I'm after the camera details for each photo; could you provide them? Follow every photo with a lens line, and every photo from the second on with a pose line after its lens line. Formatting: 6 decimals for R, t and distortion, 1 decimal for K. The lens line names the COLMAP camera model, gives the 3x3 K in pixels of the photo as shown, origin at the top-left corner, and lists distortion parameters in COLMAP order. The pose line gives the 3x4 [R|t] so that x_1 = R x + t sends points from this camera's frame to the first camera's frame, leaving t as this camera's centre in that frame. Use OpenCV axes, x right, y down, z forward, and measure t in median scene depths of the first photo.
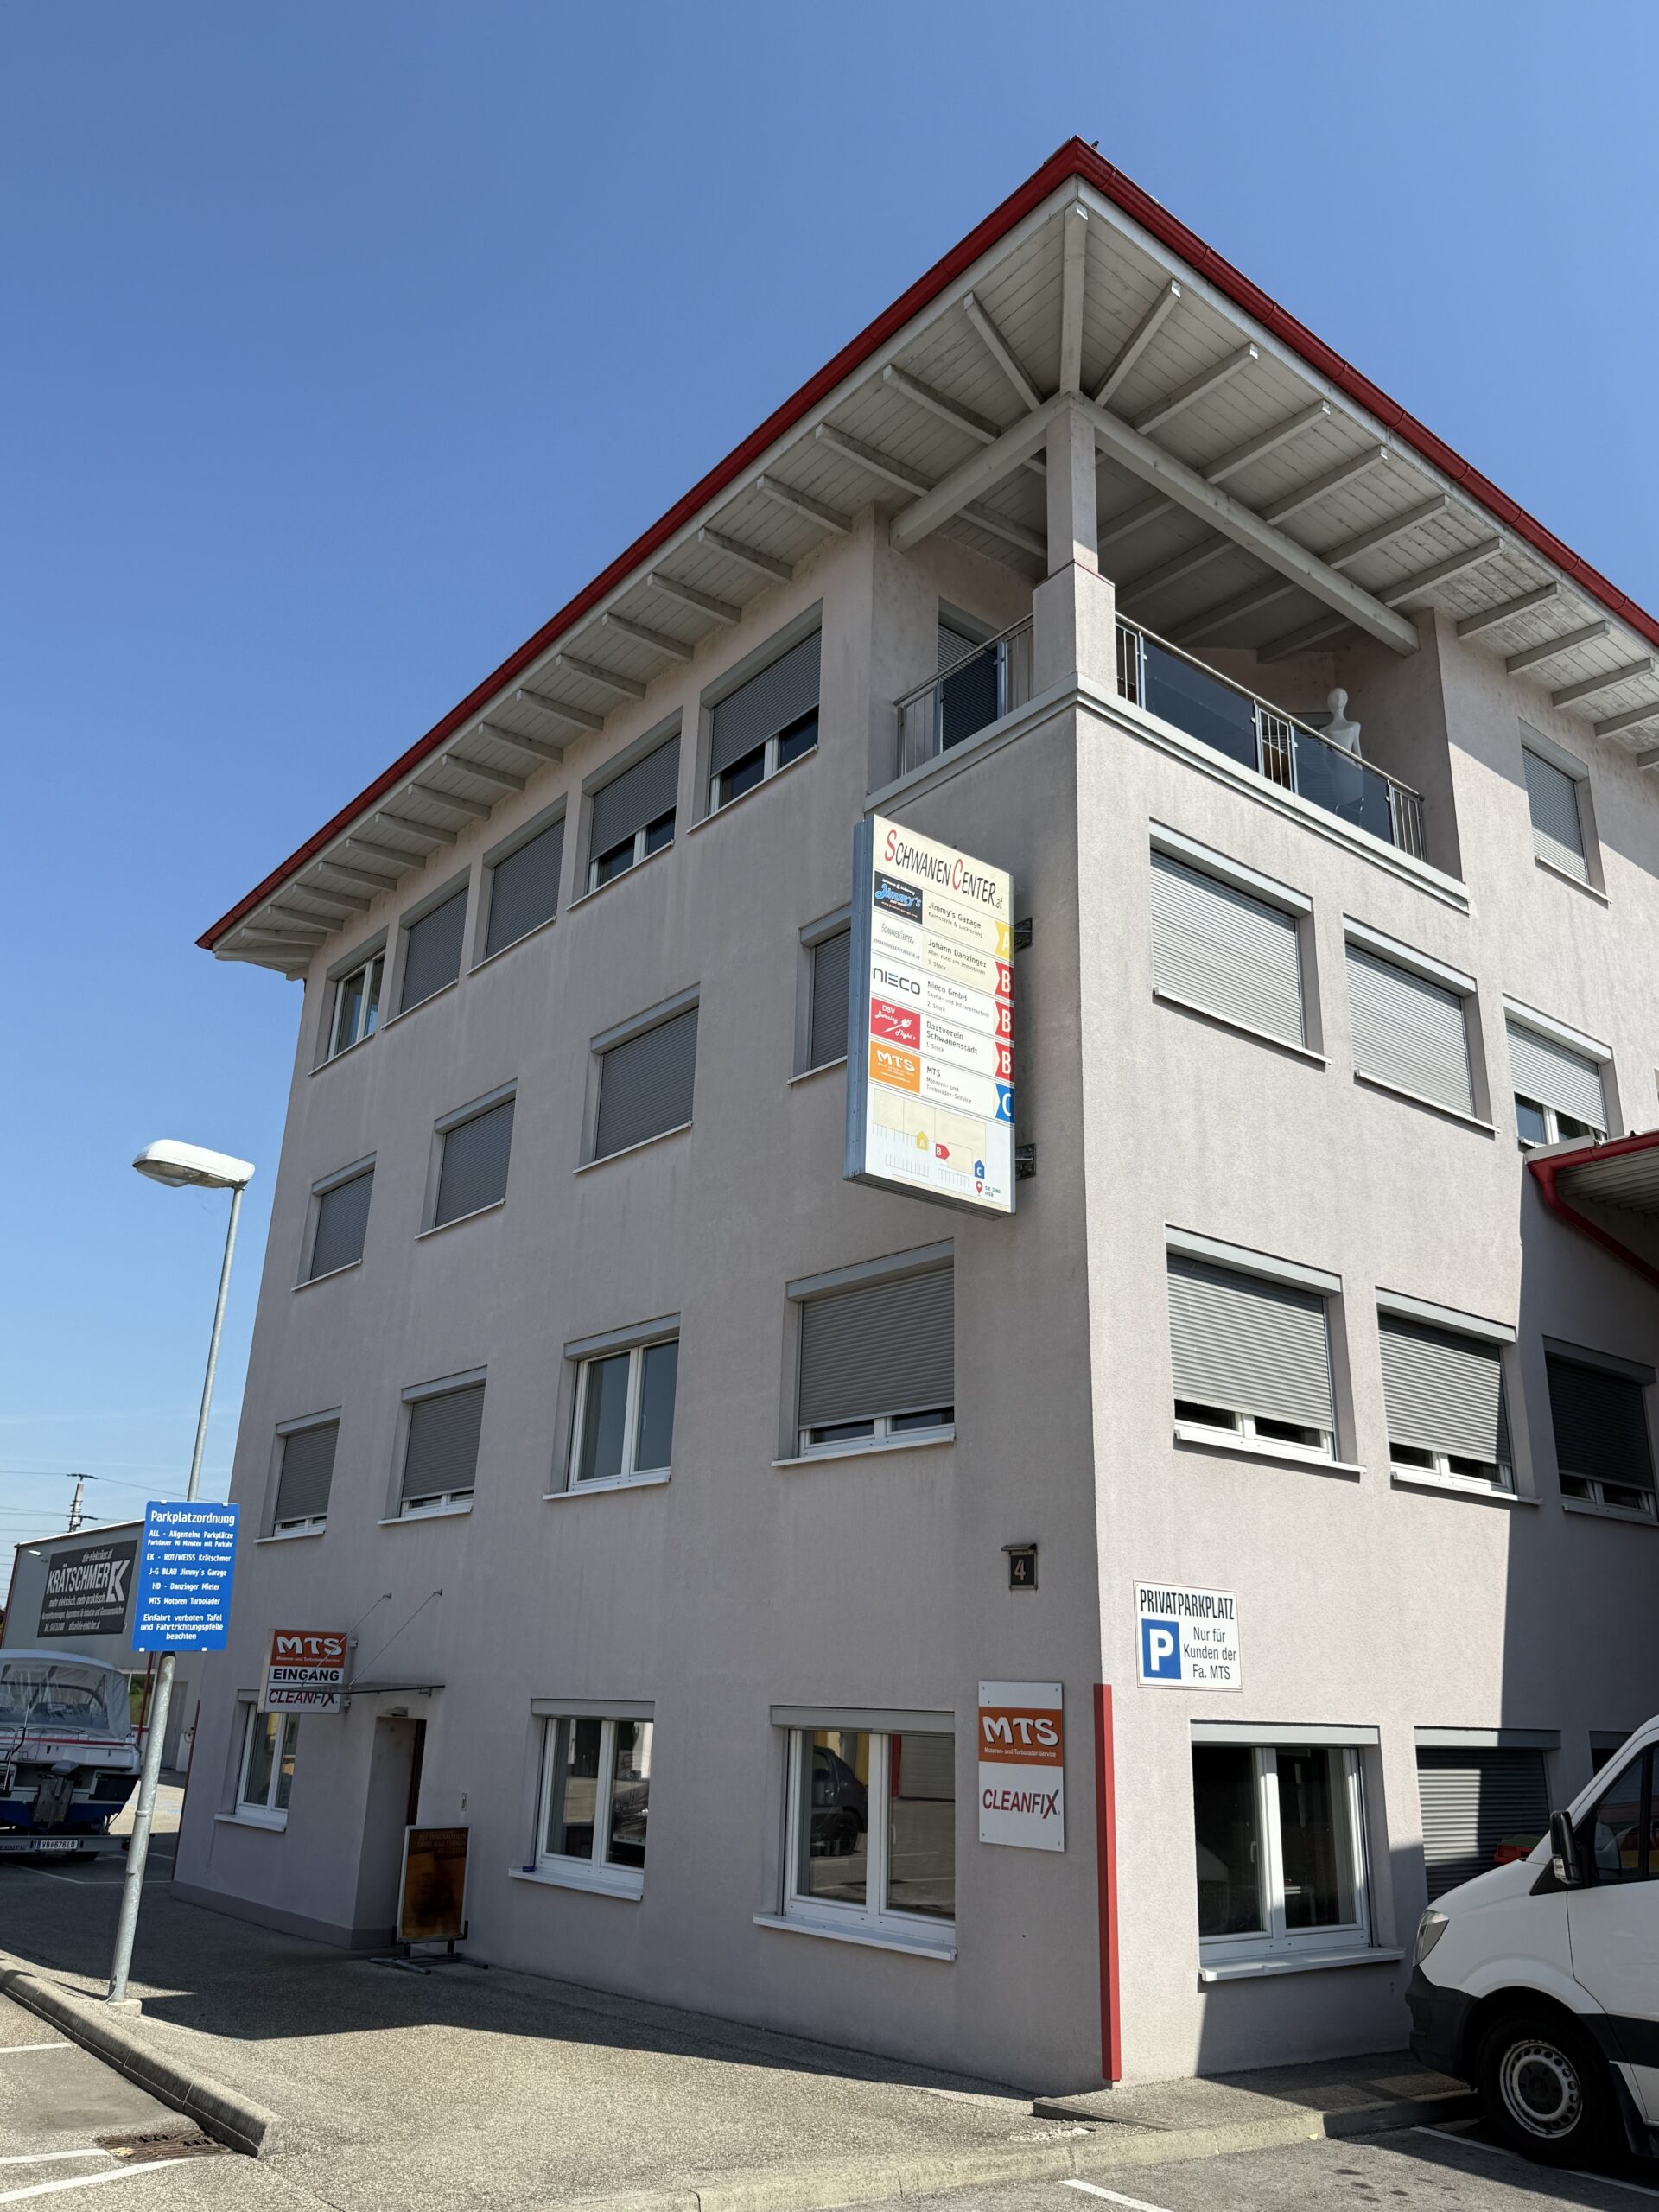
lens RADIAL K [[1651.3, 0, 881.7], [0, 1651.3, 1073.8], [0, 0, 1]] dist [0.041993, -0.060173]
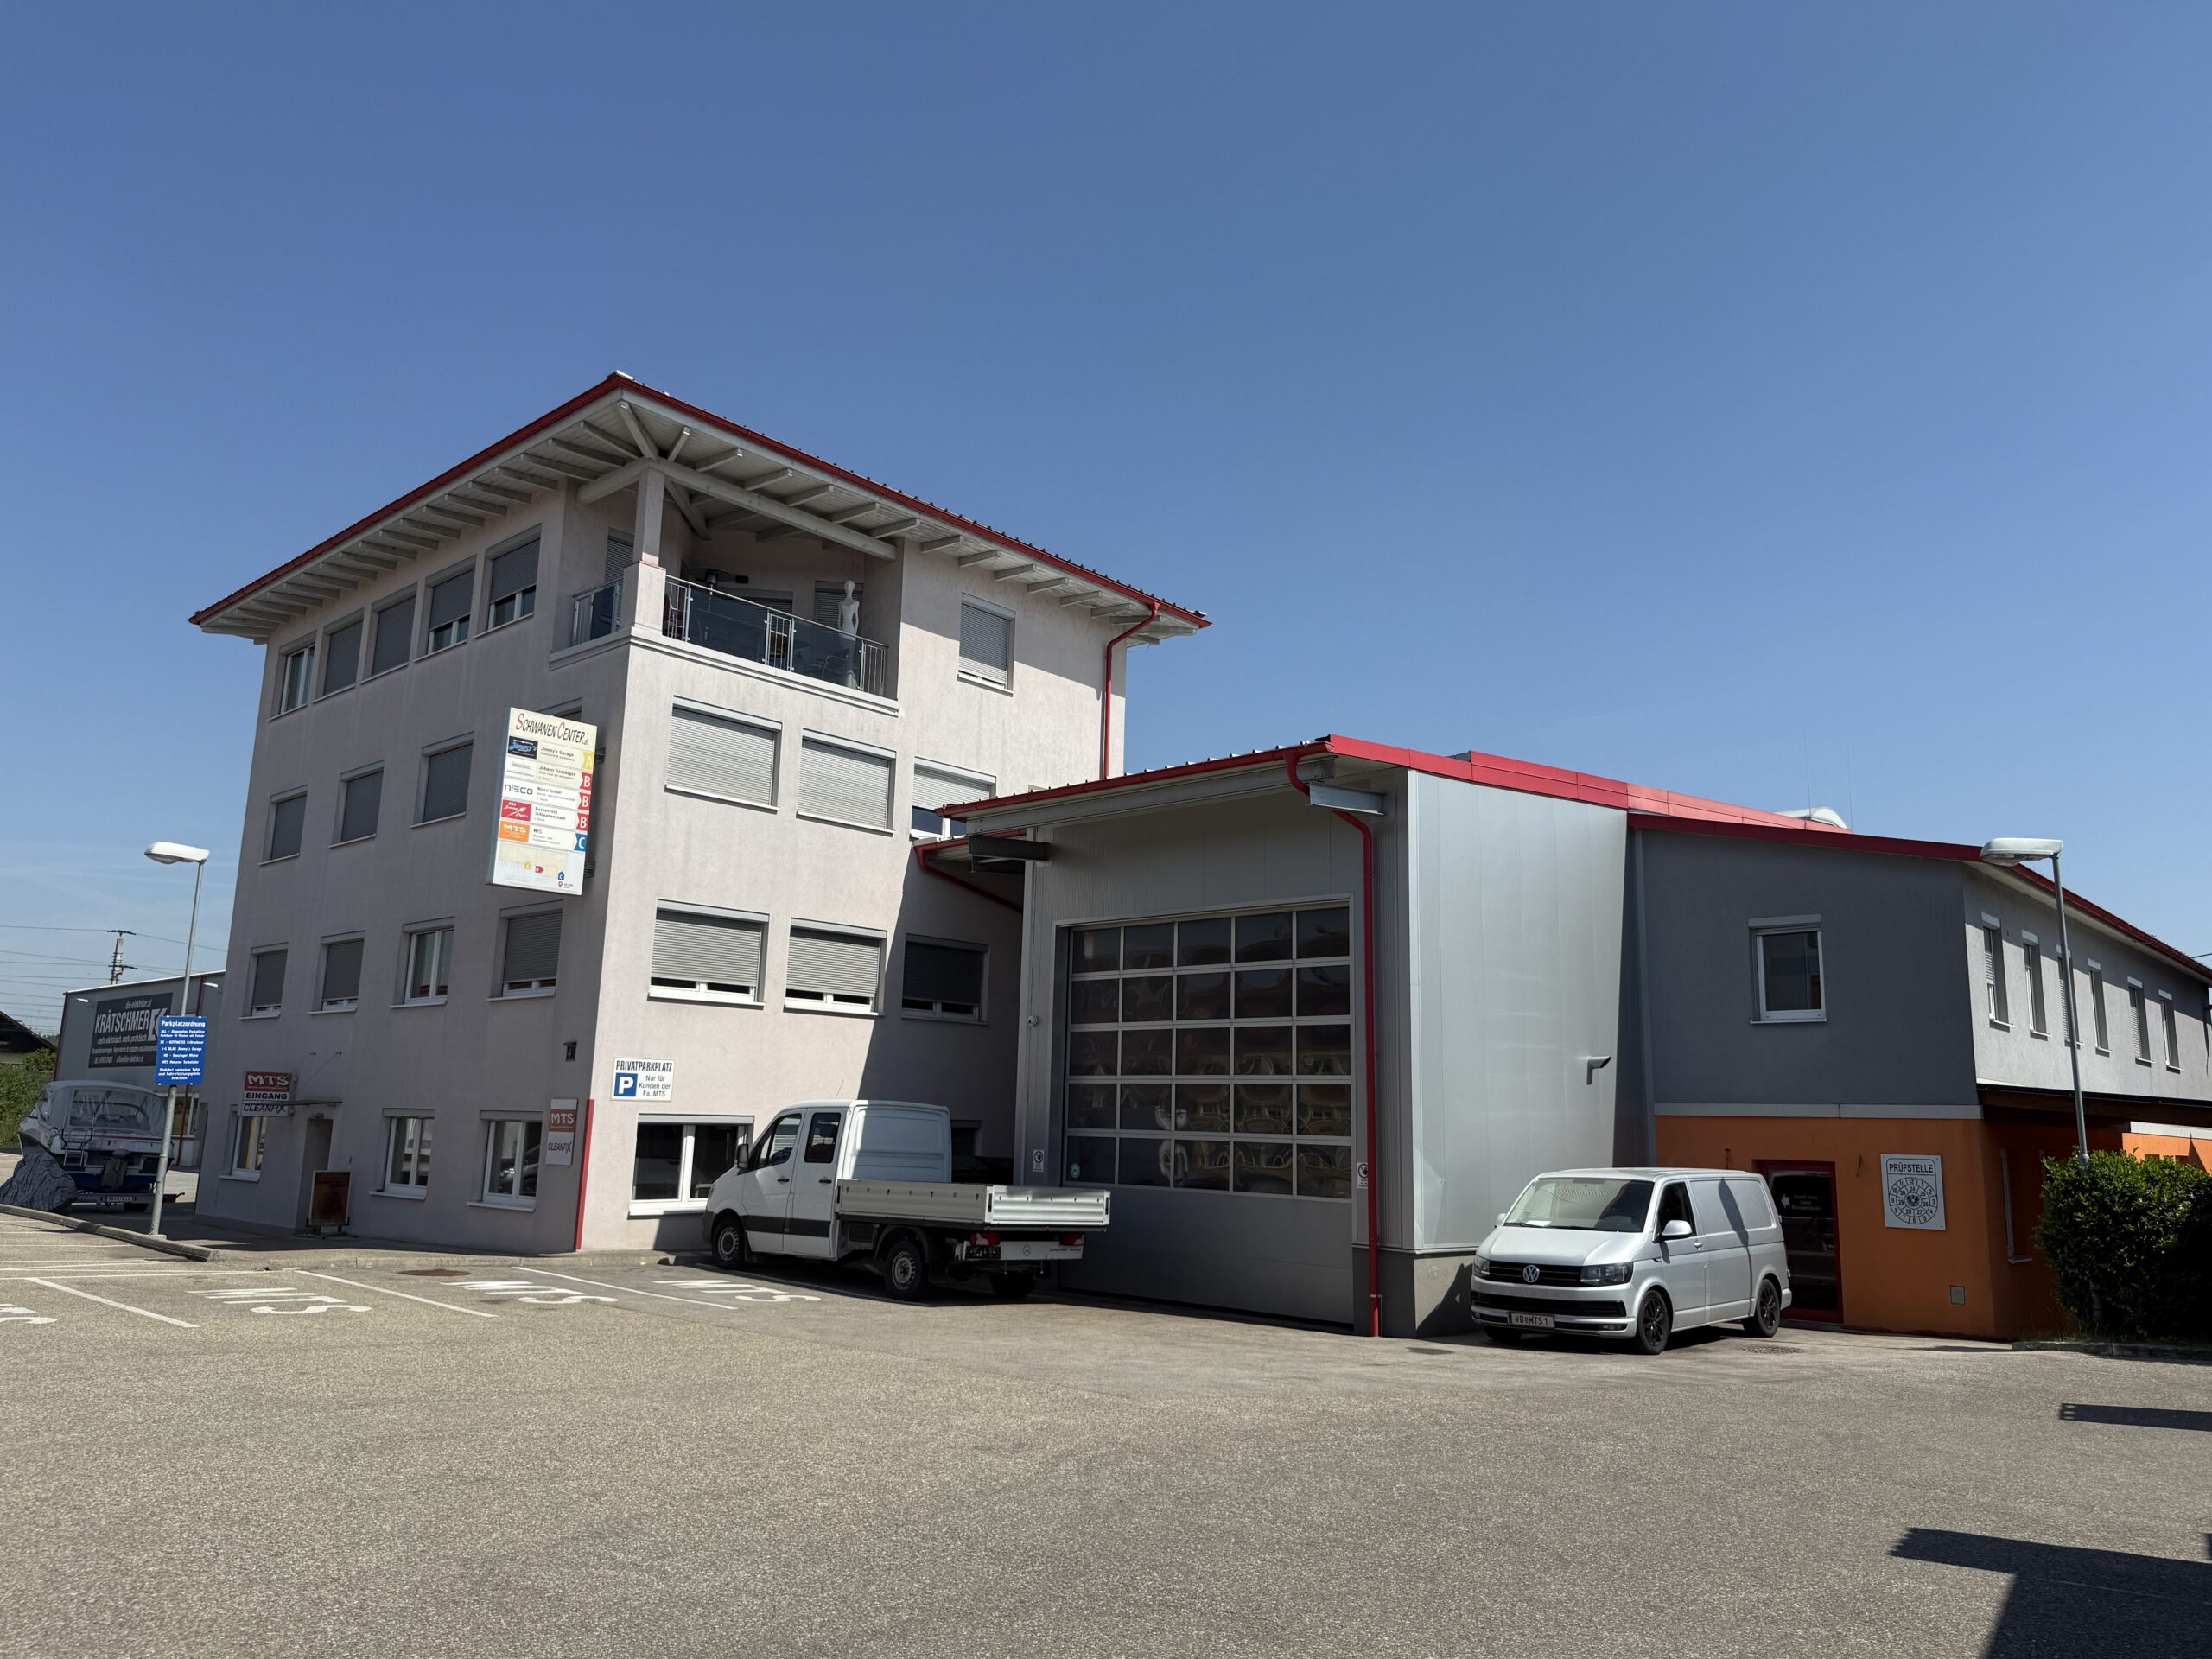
lens RADIAL K [[1601.5, 0, 1173.1], [0, 1601.5, 798.9], [0, 0, 1]] dist [0.040548, -0.054543]
pose [[0.990004, 0.026654, 0.138497, 0.475119], [-0.048733, 0.986144, 0.158571, -0.353075], [-0.132351, -0.163736, 0.977586, -0.987354]]
